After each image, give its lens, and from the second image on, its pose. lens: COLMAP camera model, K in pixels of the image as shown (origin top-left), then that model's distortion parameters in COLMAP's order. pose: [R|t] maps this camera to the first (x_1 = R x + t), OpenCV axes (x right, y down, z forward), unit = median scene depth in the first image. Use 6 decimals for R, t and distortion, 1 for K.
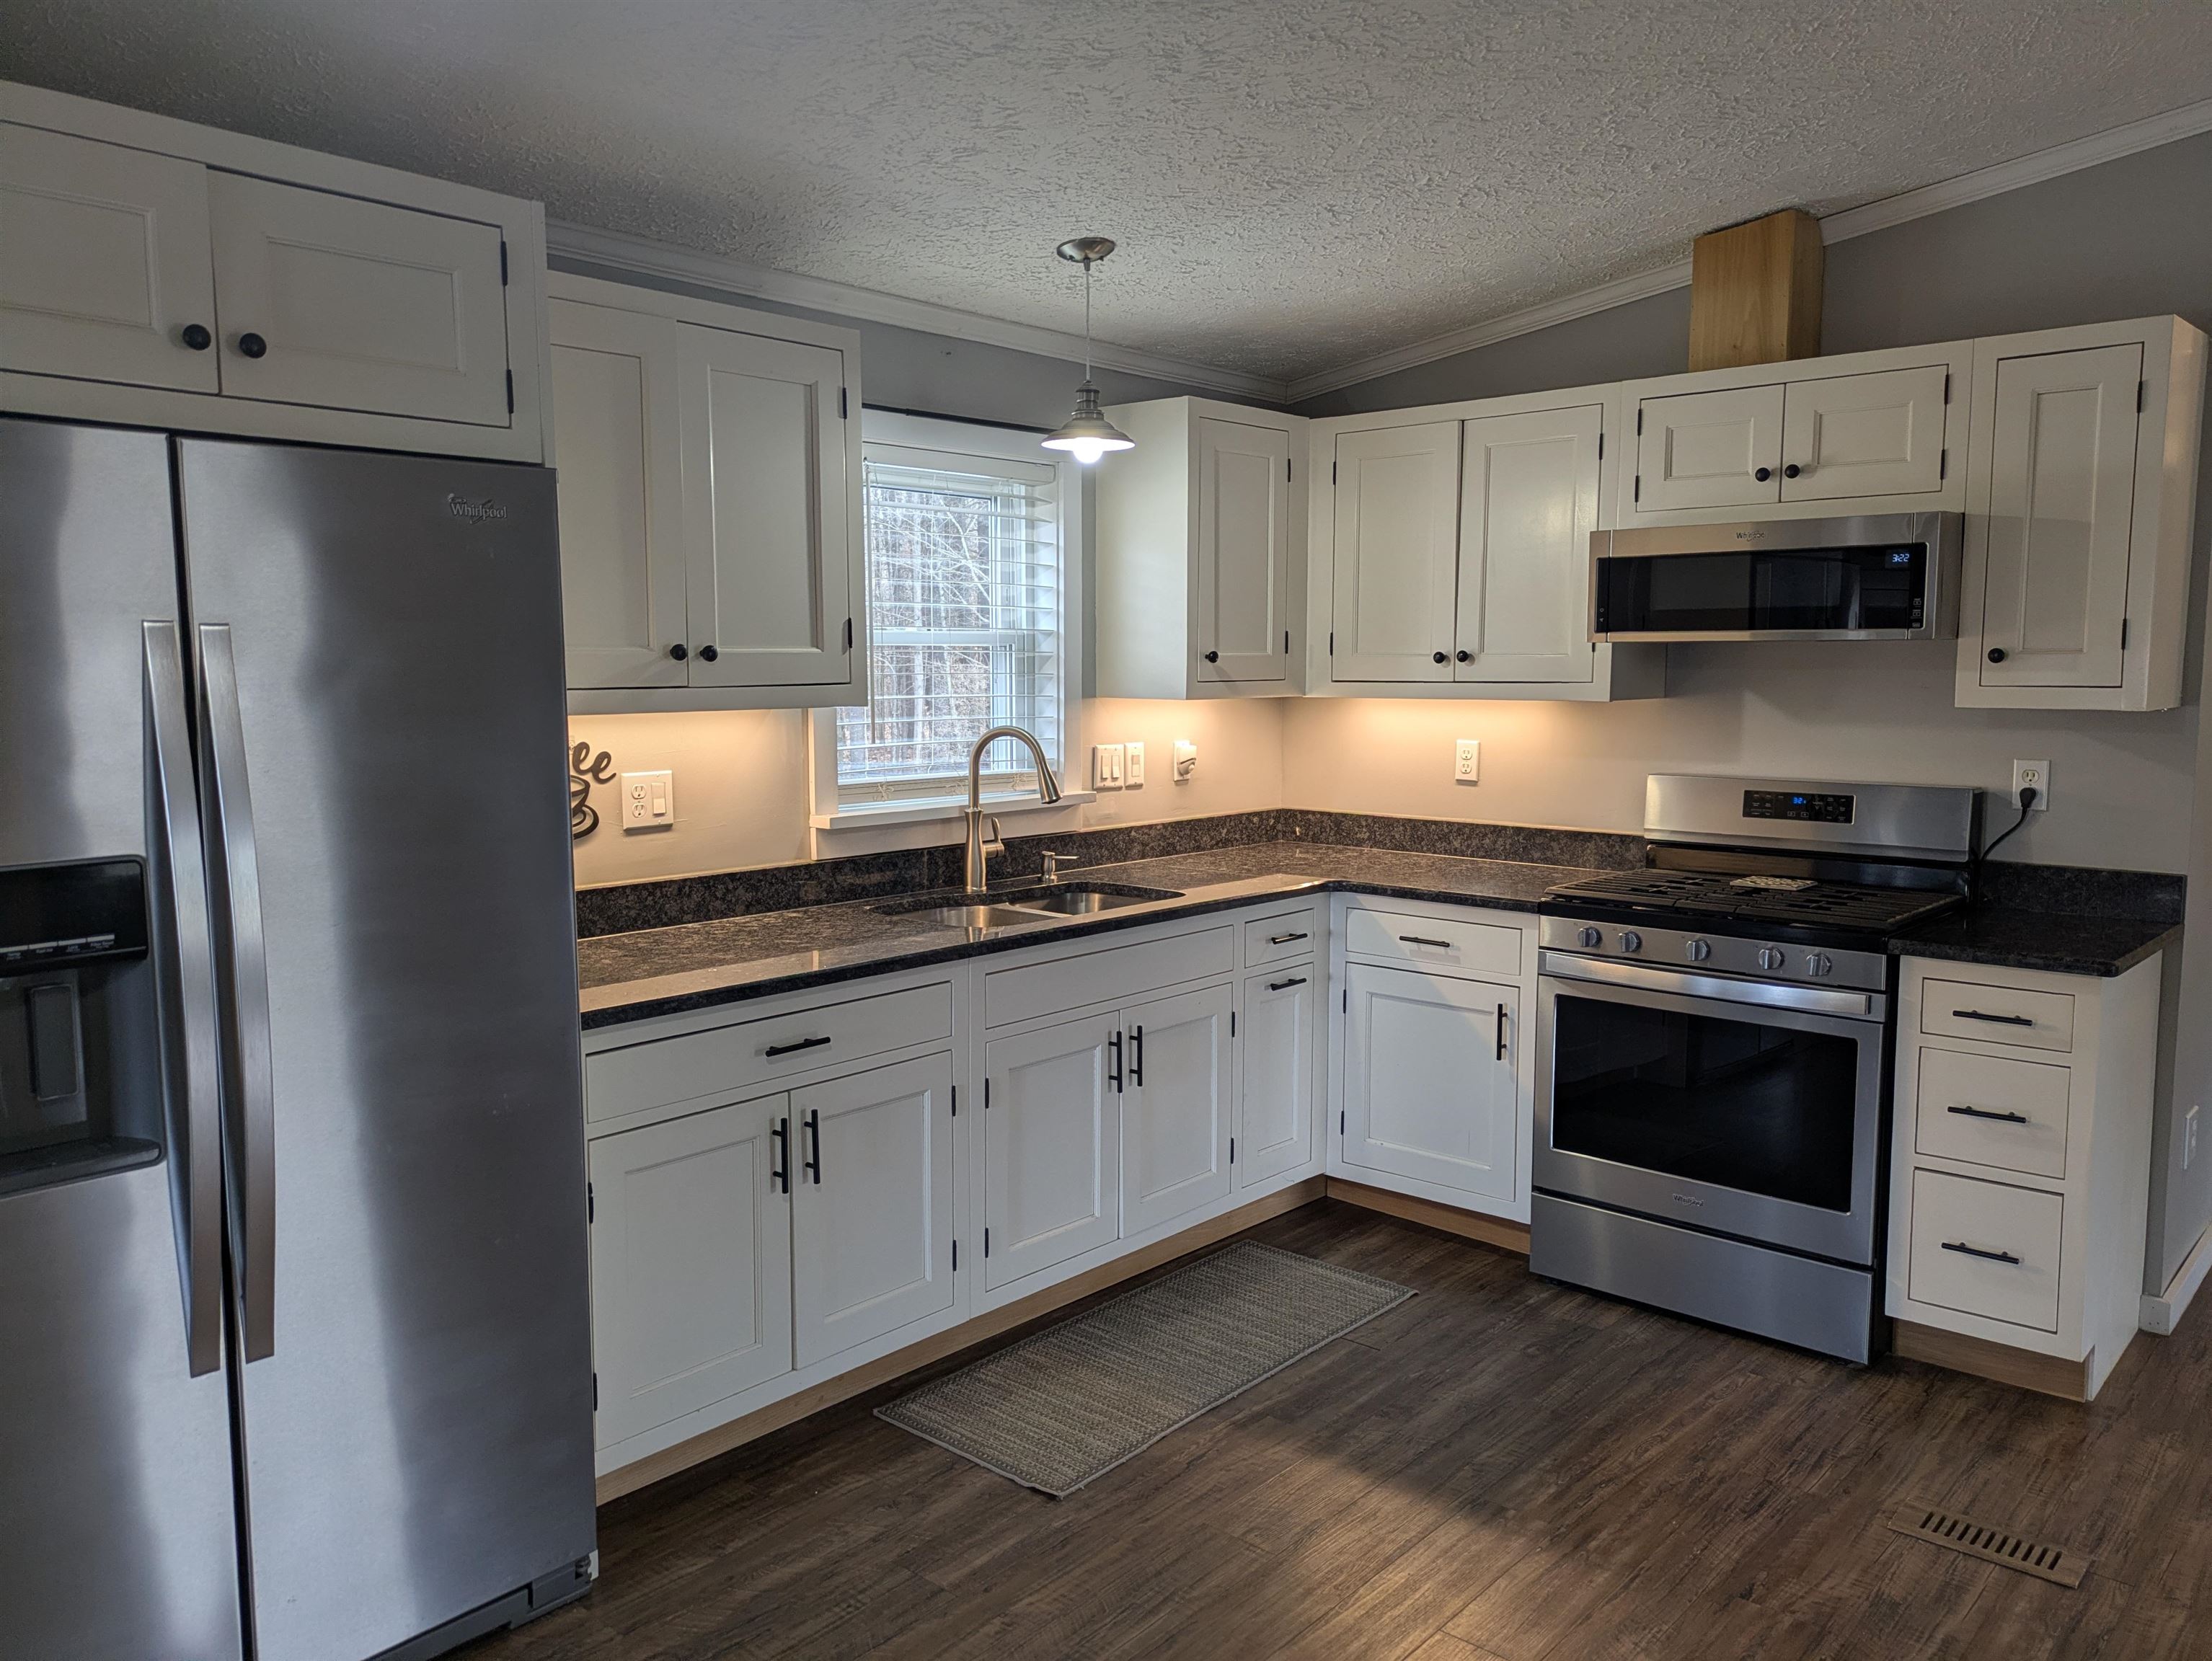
lens RADIAL K [[1644.2, 0, 1114.2], [0, 1644.2, 834.8], [0, 0, 1]] dist [0.038139, -0.007232]
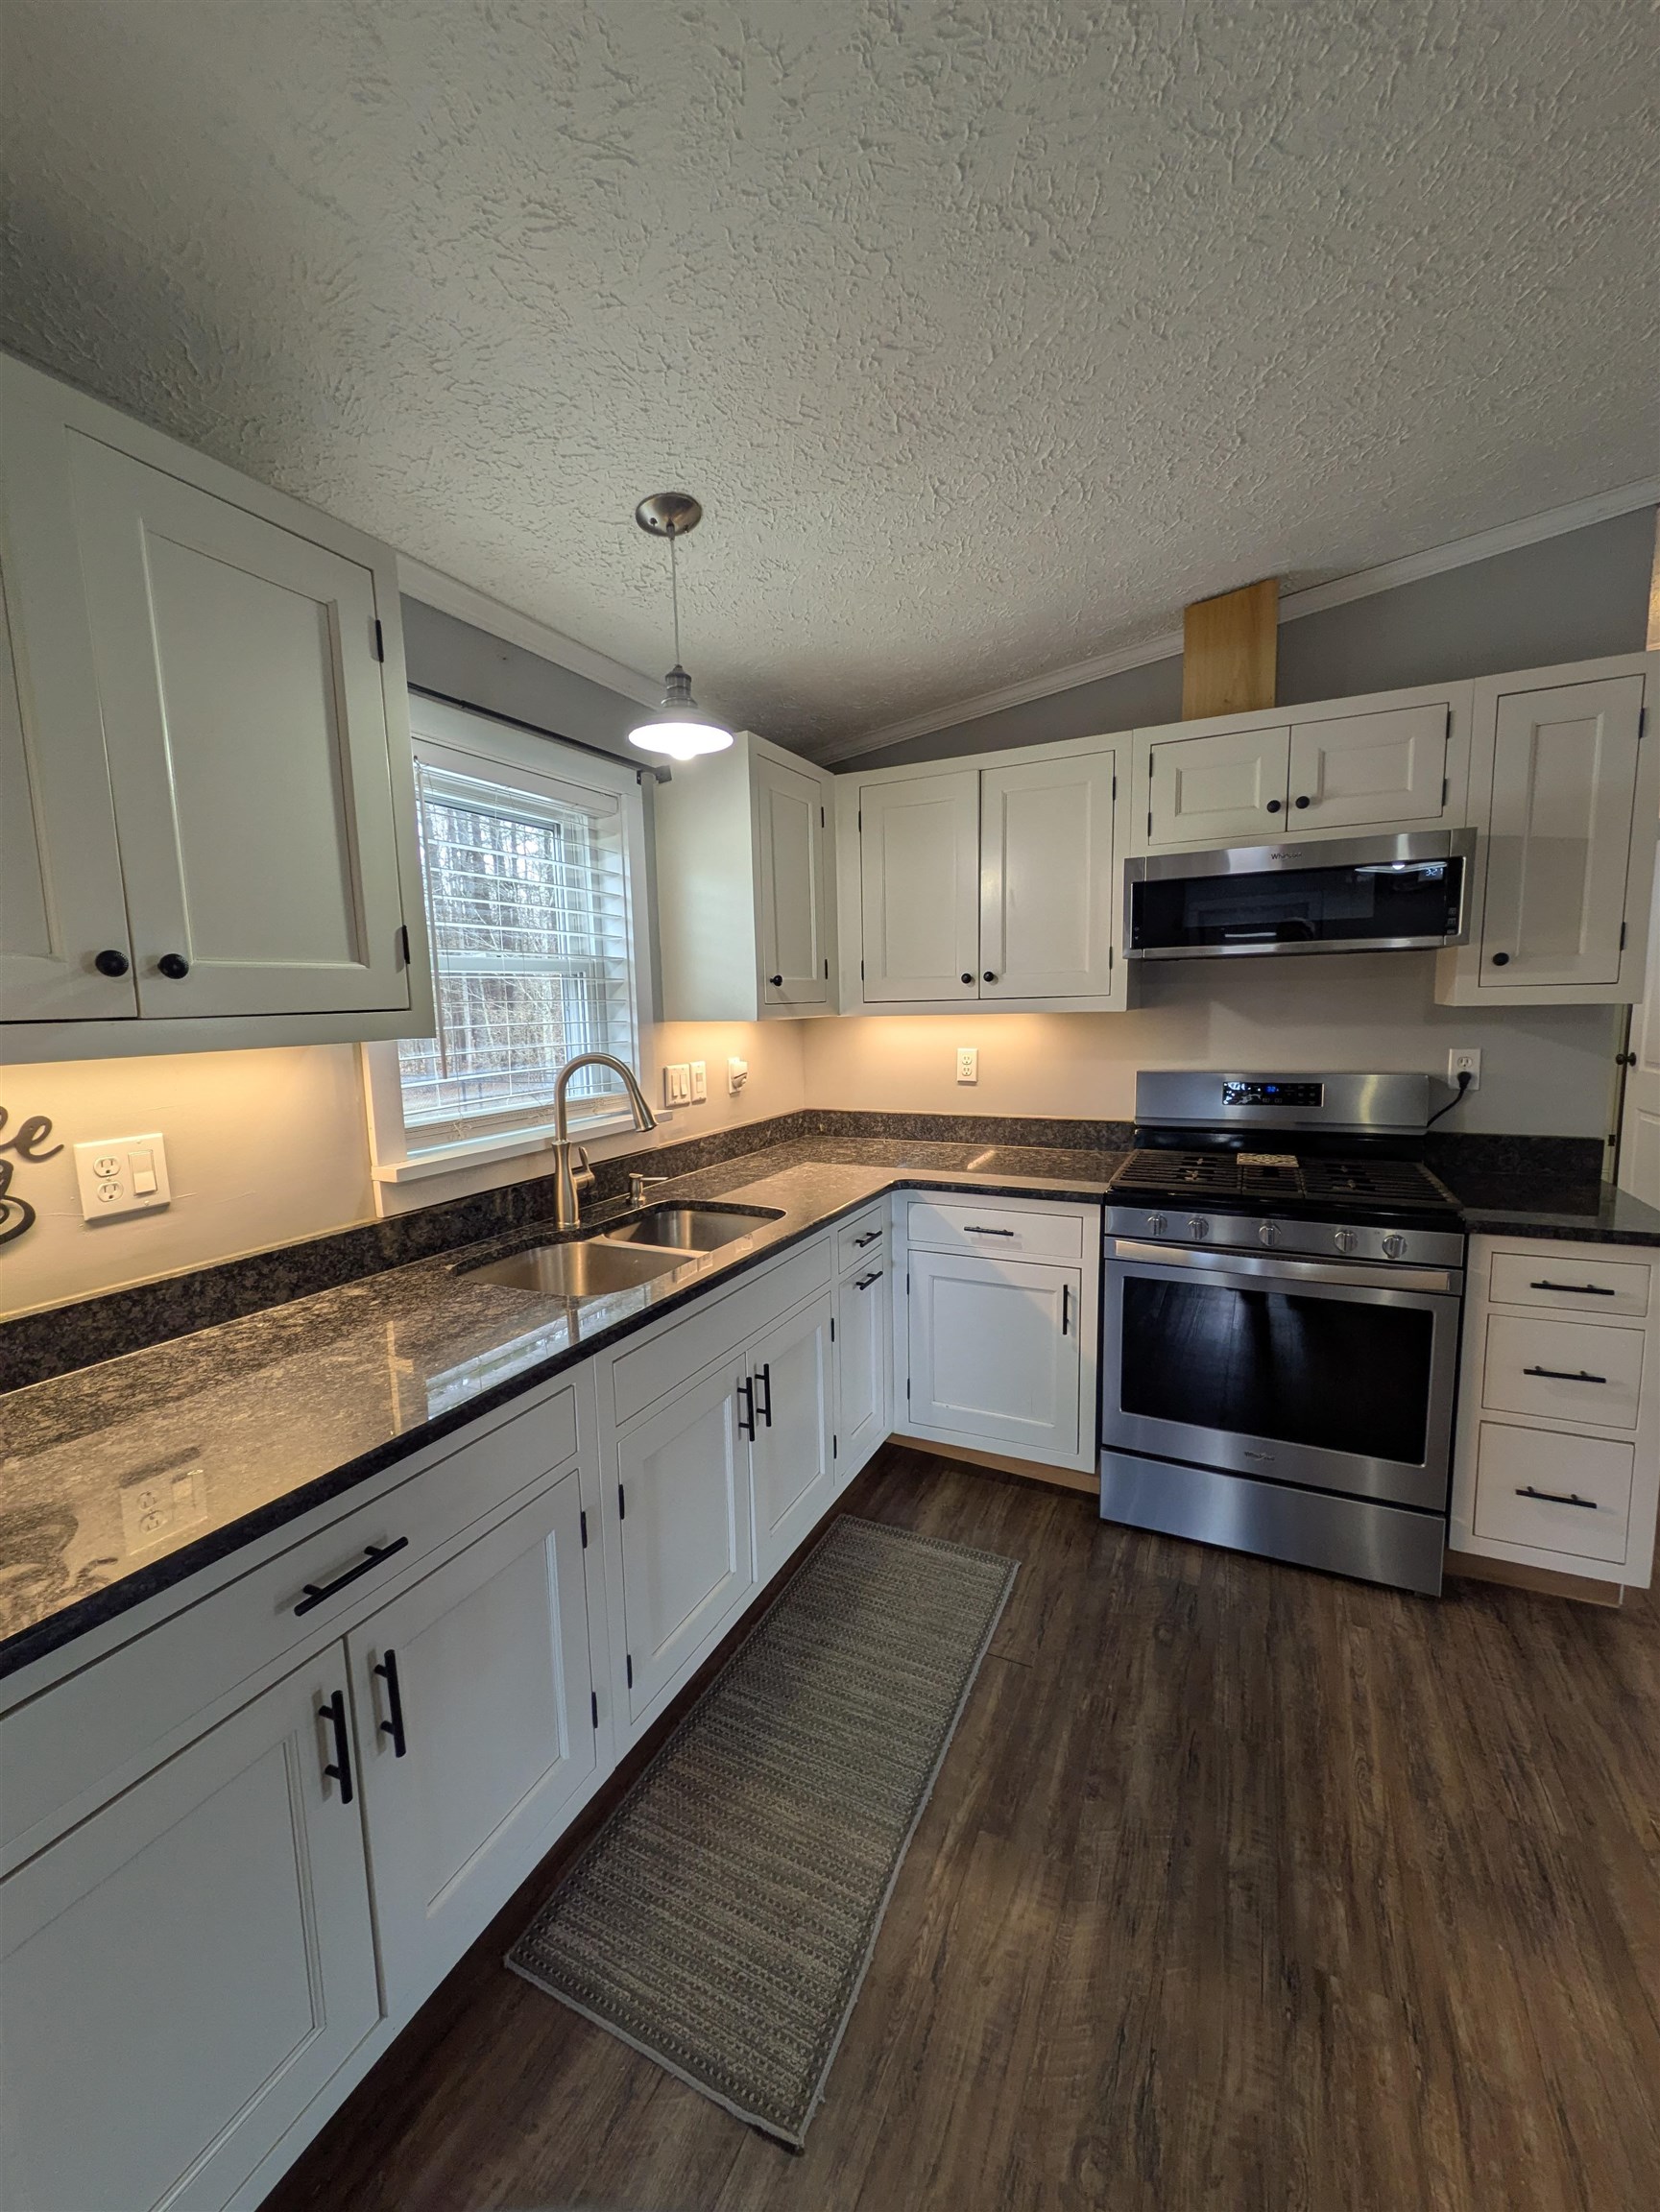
lens RADIAL K [[879.2, 0, 821.3], [0, 879.2, 1111.7], [0, 0, 1]] dist [-0.000403, 0.000019]
pose [[0.964674, -0.056964, 0.257213, -0.072920], [0.052723, 0.998336, 0.023358, -0.037997], [-0.258115, -0.008971, 0.966072, 0.483442]]
